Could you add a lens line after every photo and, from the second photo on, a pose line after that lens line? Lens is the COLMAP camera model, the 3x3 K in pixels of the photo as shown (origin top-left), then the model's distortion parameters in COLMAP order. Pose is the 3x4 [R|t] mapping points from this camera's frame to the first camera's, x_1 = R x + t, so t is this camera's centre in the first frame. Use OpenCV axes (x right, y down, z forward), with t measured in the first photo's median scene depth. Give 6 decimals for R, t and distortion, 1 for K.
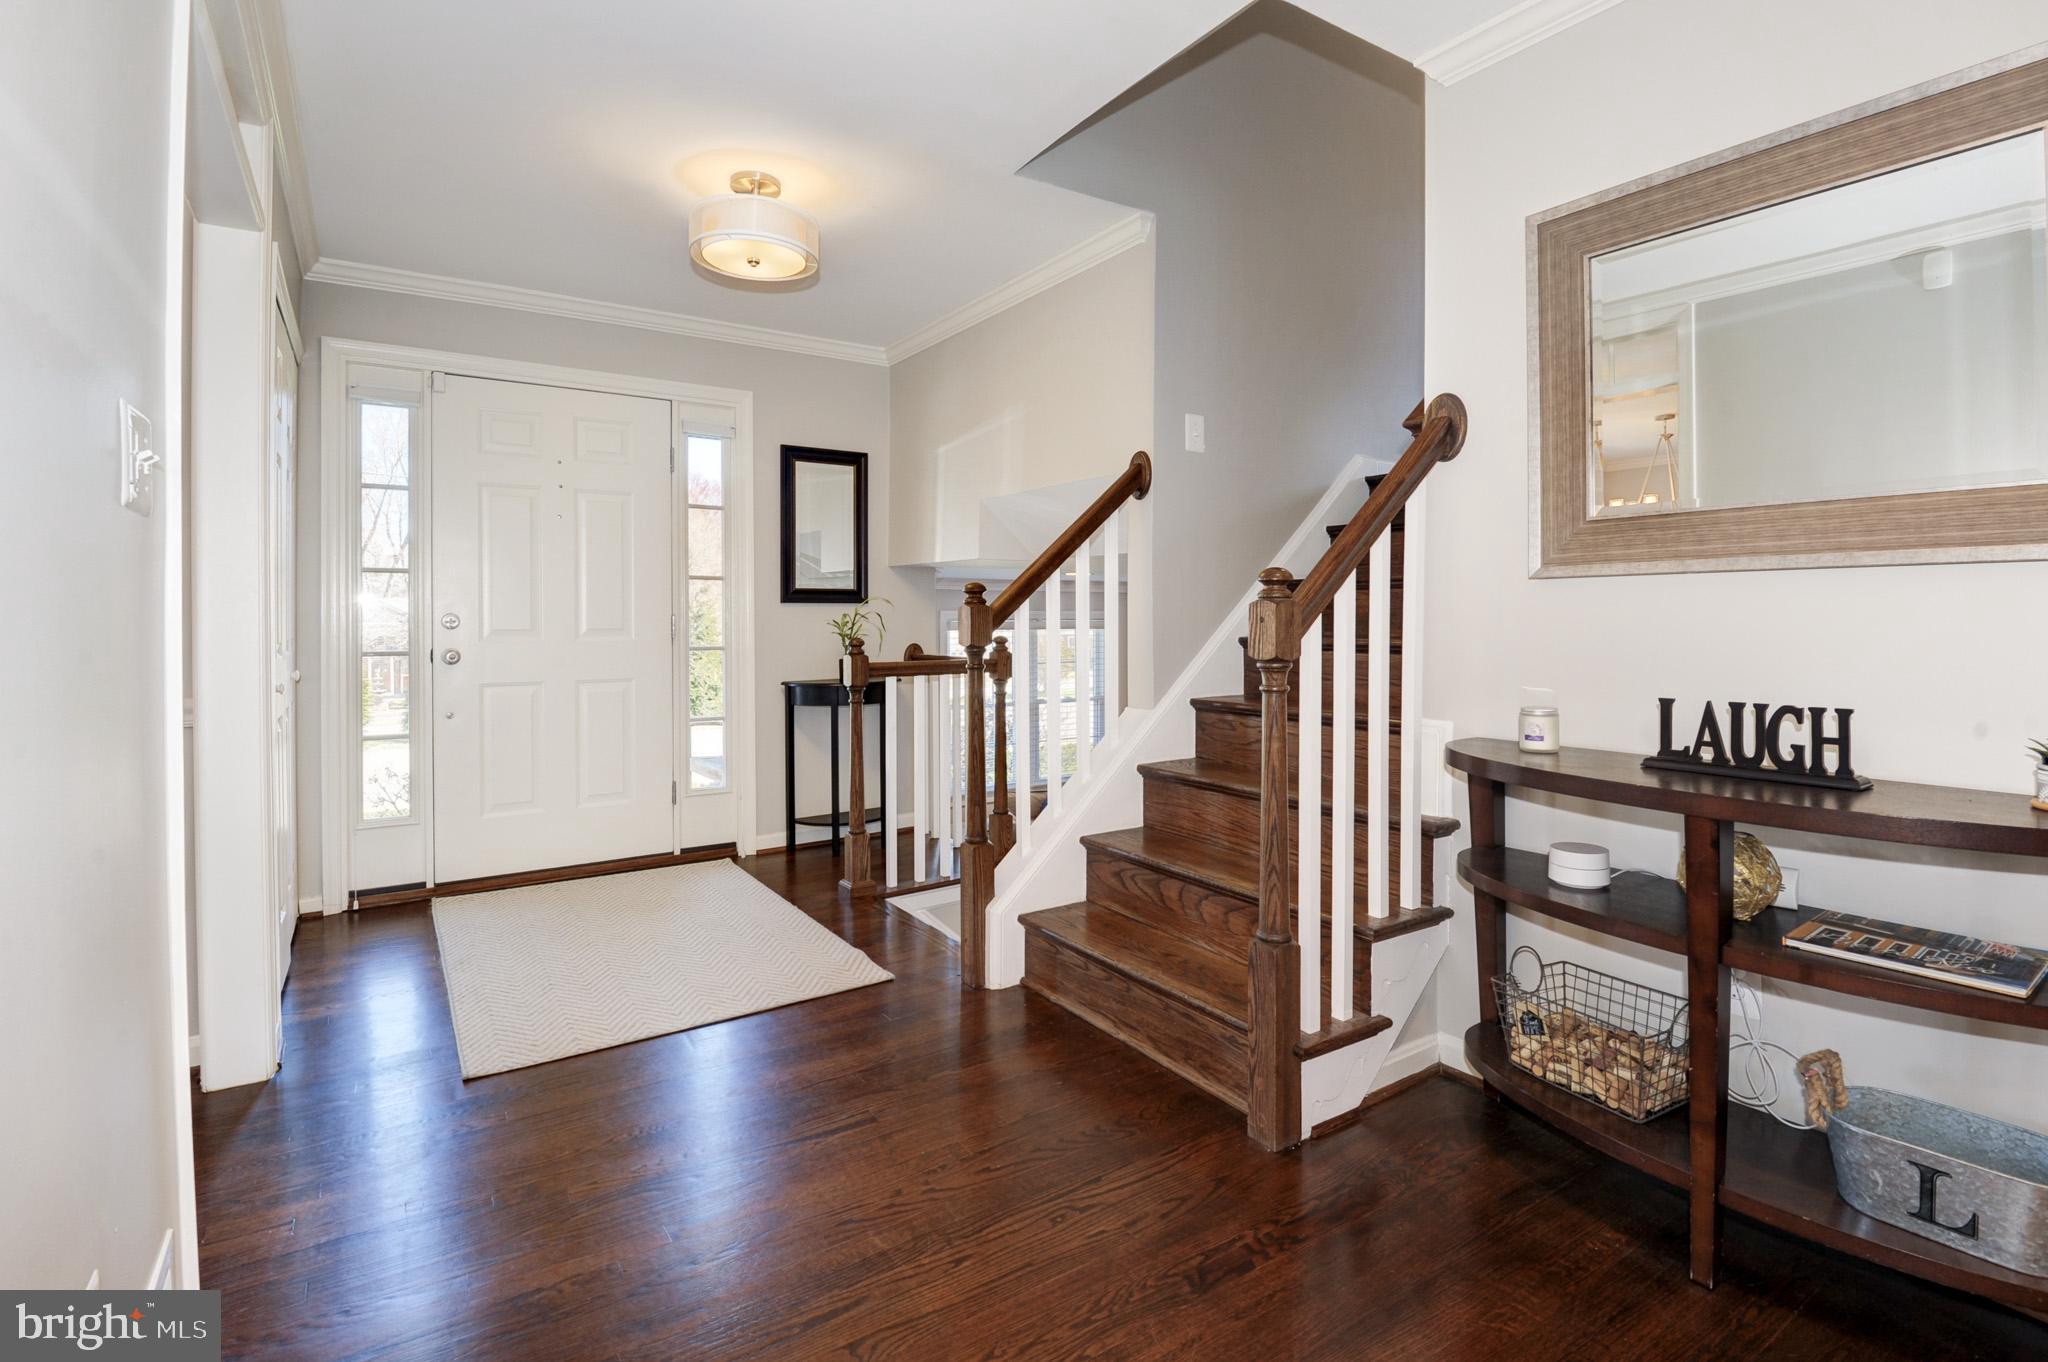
lens RADIAL K [[970.3, 0, 1015.2], [0, 970.3, 621.5], [0, 0, 1]] dist [-0.001174, -0.000124]
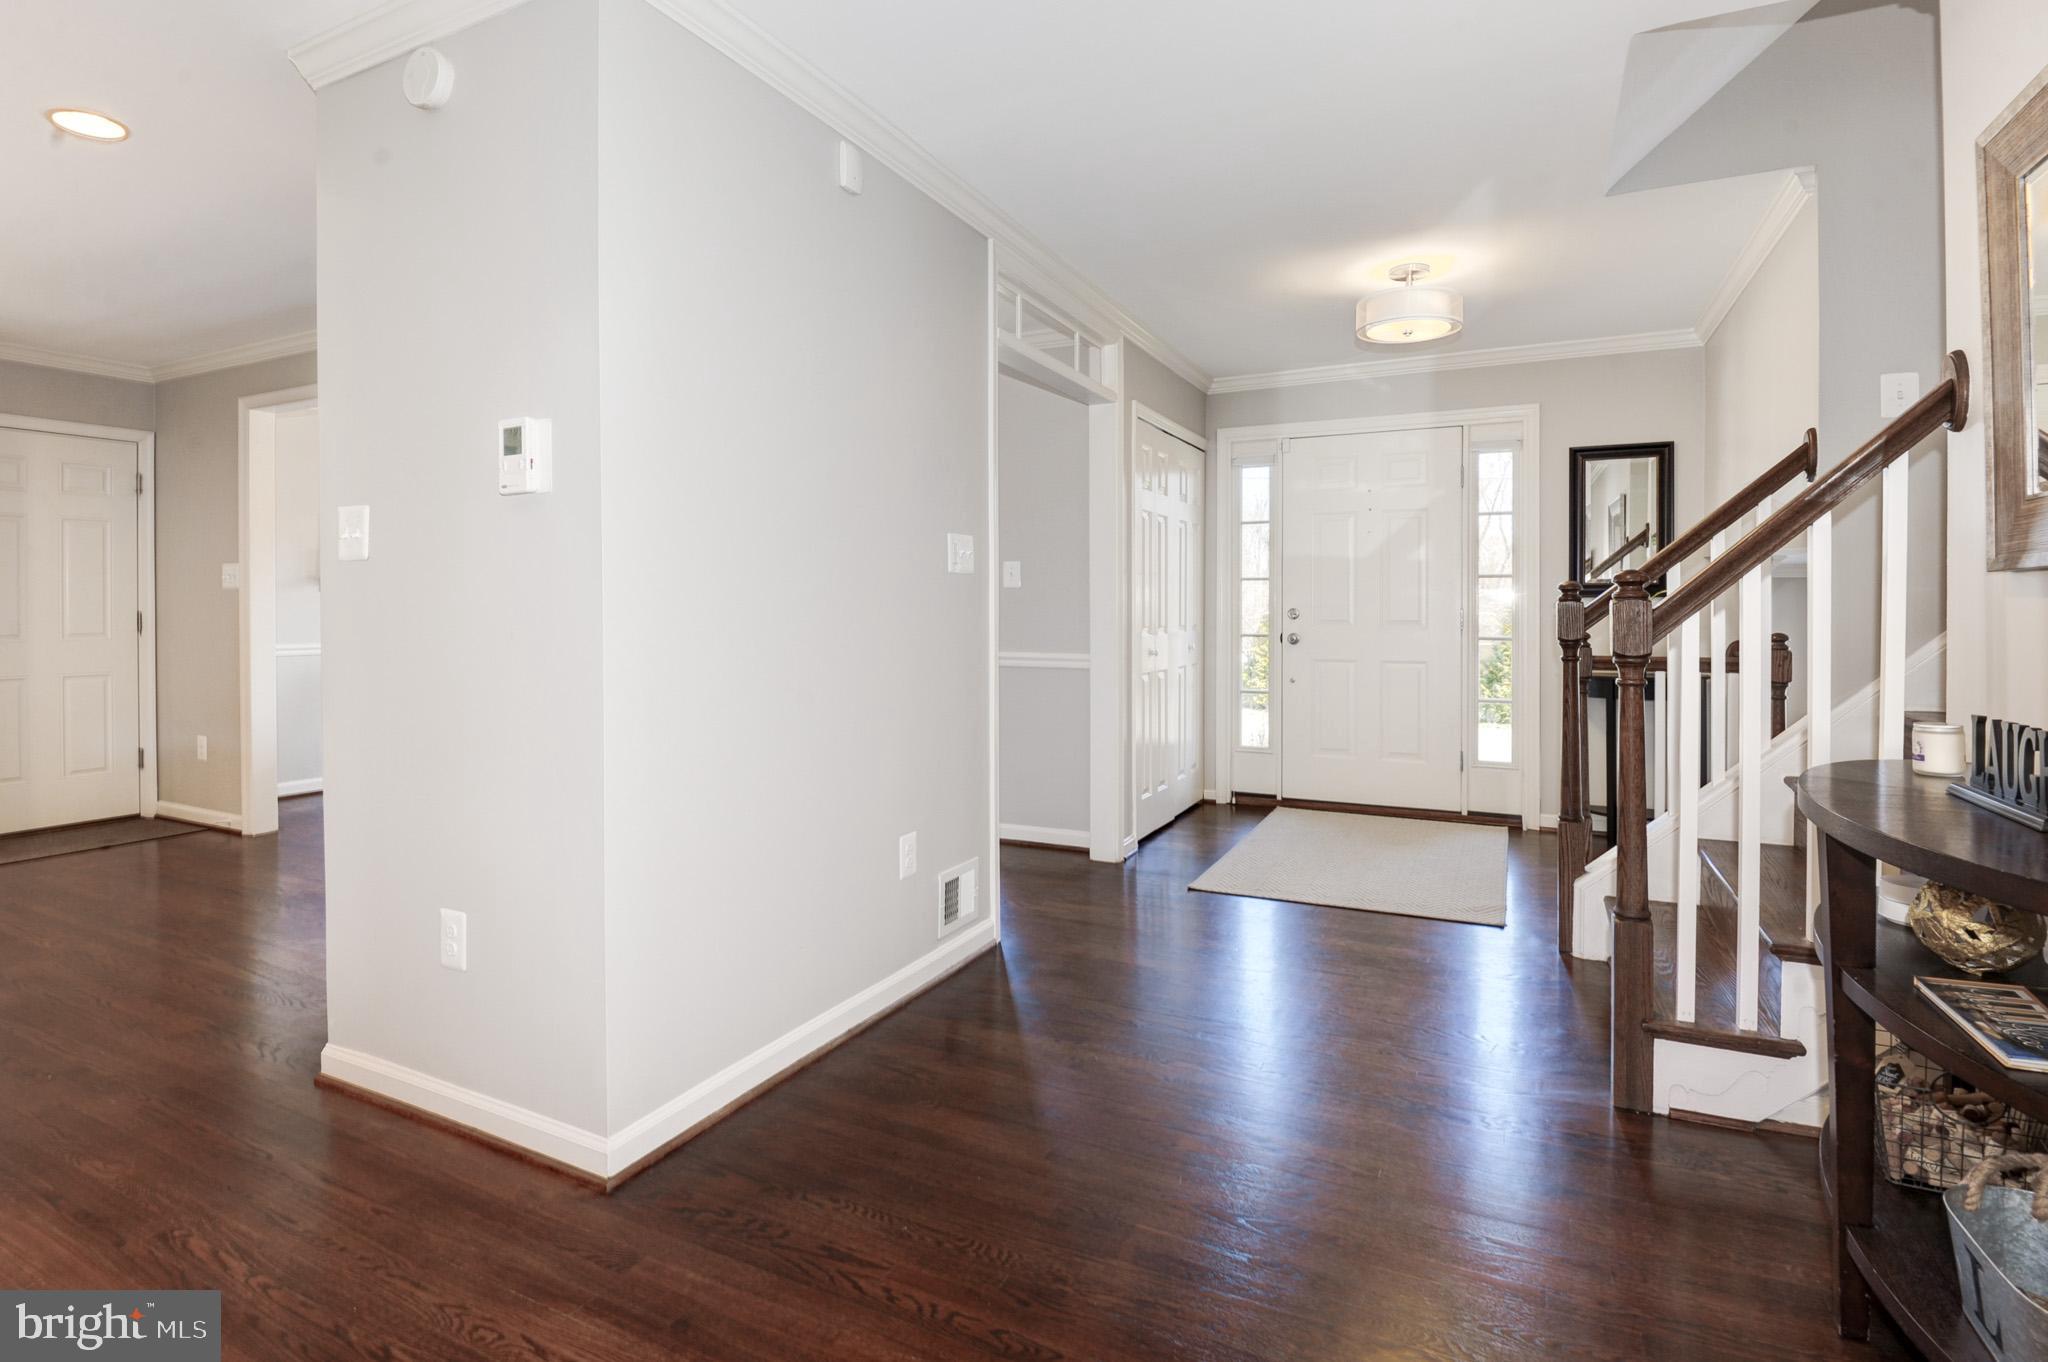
lens RADIAL K [[970.3, 0, 1015.2], [0, 970.3, 621.5], [0, 0, 1]] dist [-0.001174, -0.000124]
pose [[0.512983, 0.012378, -0.858310, 0.422373], [-0.003835, 0.999919, 0.012128, -0.004610], [0.858390, -0.002930, 0.512989, -0.068331]]
